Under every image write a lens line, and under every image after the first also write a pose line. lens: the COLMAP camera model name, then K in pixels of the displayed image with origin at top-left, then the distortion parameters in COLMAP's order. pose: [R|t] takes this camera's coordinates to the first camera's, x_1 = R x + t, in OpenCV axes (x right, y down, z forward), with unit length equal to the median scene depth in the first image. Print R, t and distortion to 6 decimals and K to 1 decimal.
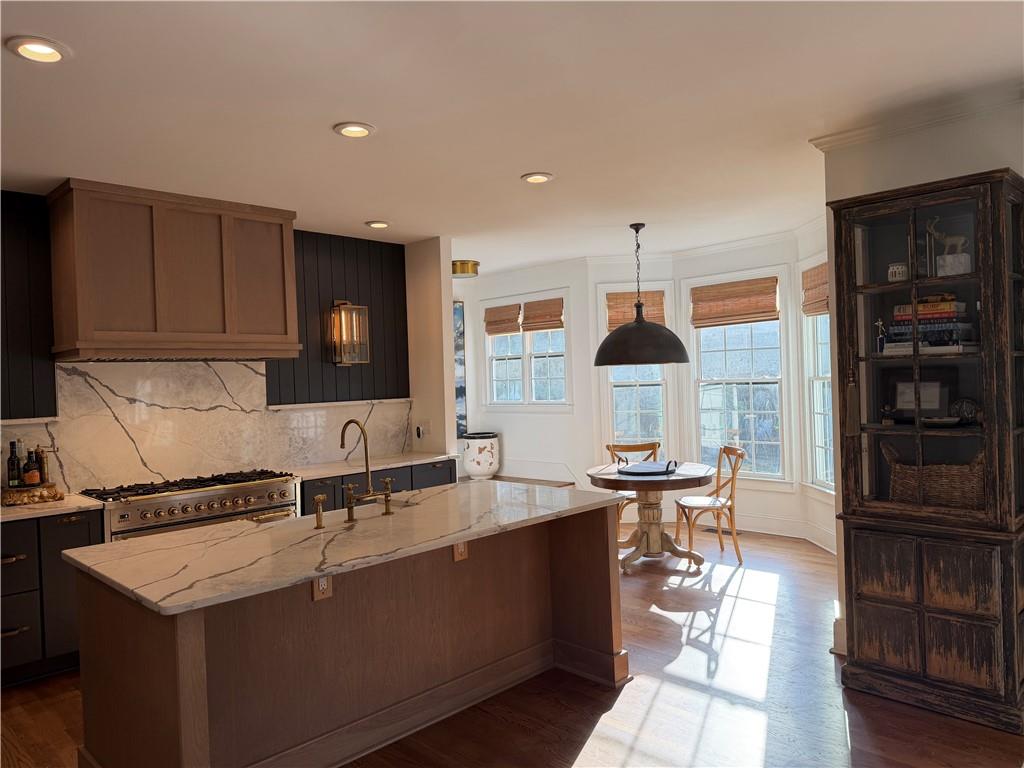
lens RADIAL K [[712.9, 0, 508.0], [0, 712.9, 385.6], [0, 0, 1]] dist [0.055294, -0.066167]
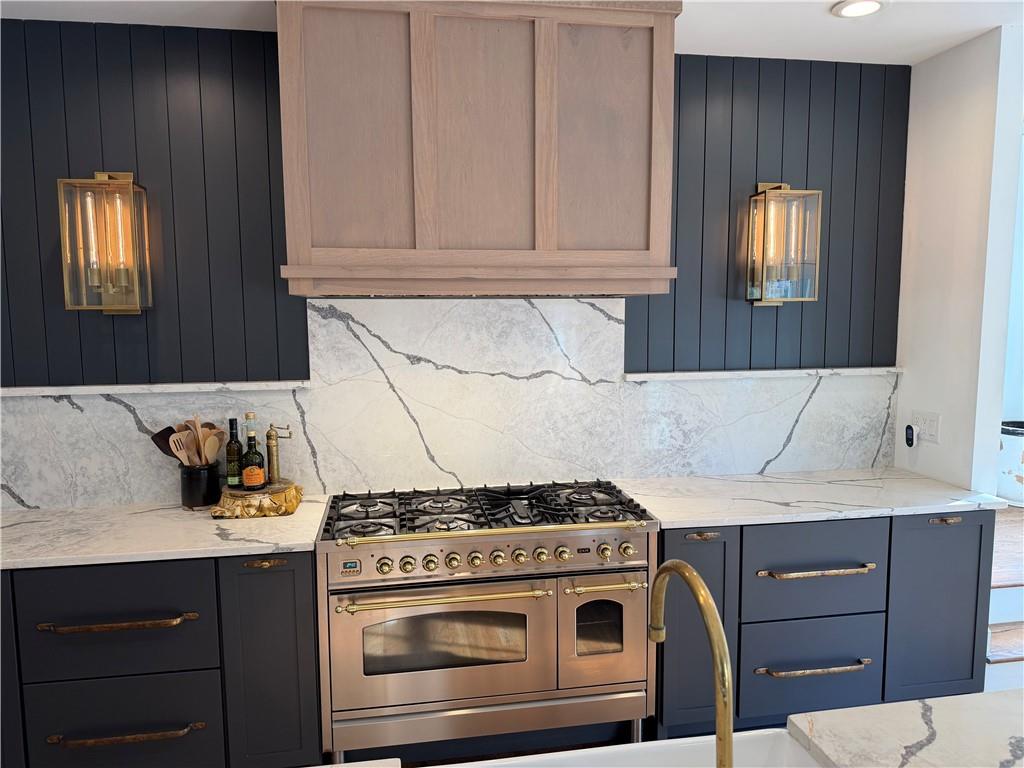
lens RADIAL K [[712.9, 0, 514.5], [0, 712.9, 390.0], [0, 0, 1]] dist [0.055294, -0.066167]
pose [[0.820230, 0.091905, -0.564602, -0.081168], [-0.025520, 0.991906, 0.124387, -0.030546], [0.571464, -0.087617, 0.815937, 0.488216]]
